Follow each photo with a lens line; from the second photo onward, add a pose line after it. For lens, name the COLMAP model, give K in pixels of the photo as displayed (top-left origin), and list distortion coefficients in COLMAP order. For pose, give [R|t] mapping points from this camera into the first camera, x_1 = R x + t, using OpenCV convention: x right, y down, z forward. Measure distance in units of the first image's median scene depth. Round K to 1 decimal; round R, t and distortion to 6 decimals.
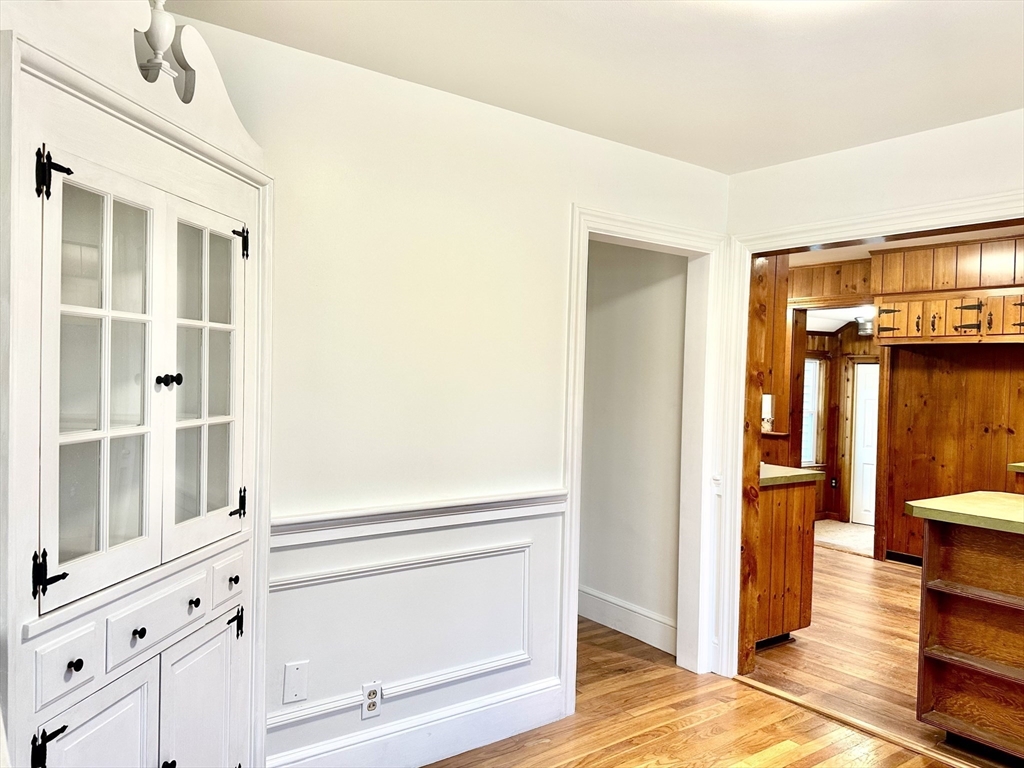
lens RADIAL K [[774.3, 0, 512.0], [0, 774.3, 384.0], [0, 0, 1]] dist [0.122302, -0.190857]
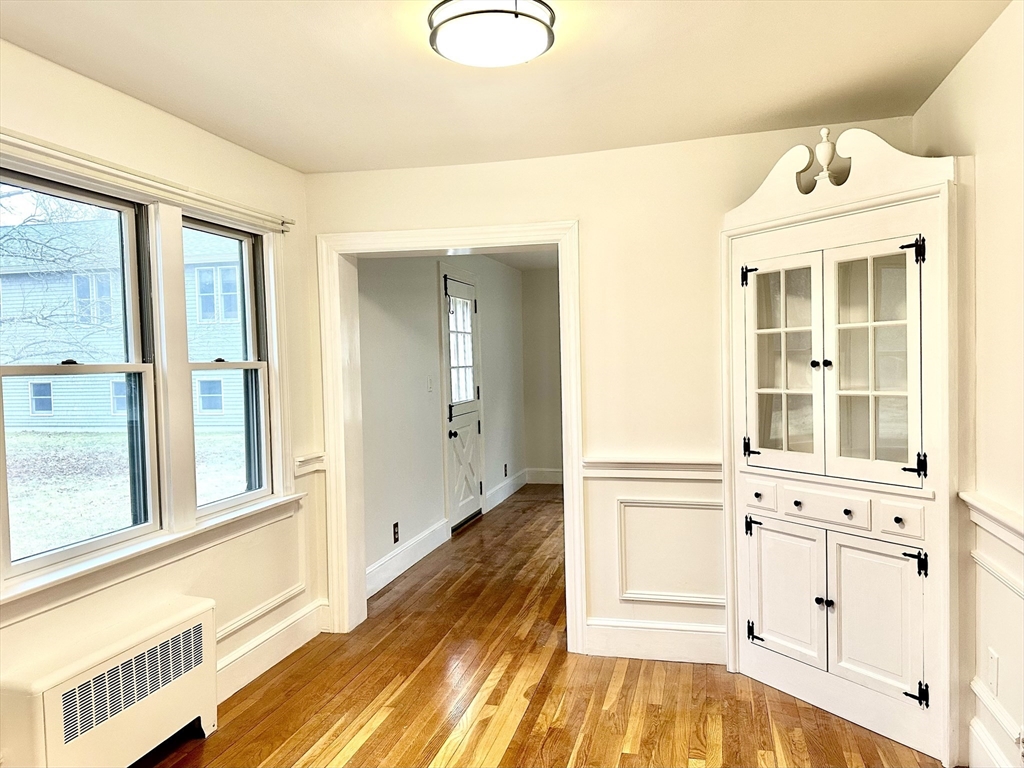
lens RADIAL K [[774.3, 0, 512.0], [0, 774.3, 384.0], [0, 0, 1]] dist [0.122302, -0.190857]
pose [[-0.785478, 0.012747, -0.618758, 0.957323], [-0.005543, 0.999603, 0.027630, -0.004156], [0.618865, 0.025132, -0.785095, 1.654540]]
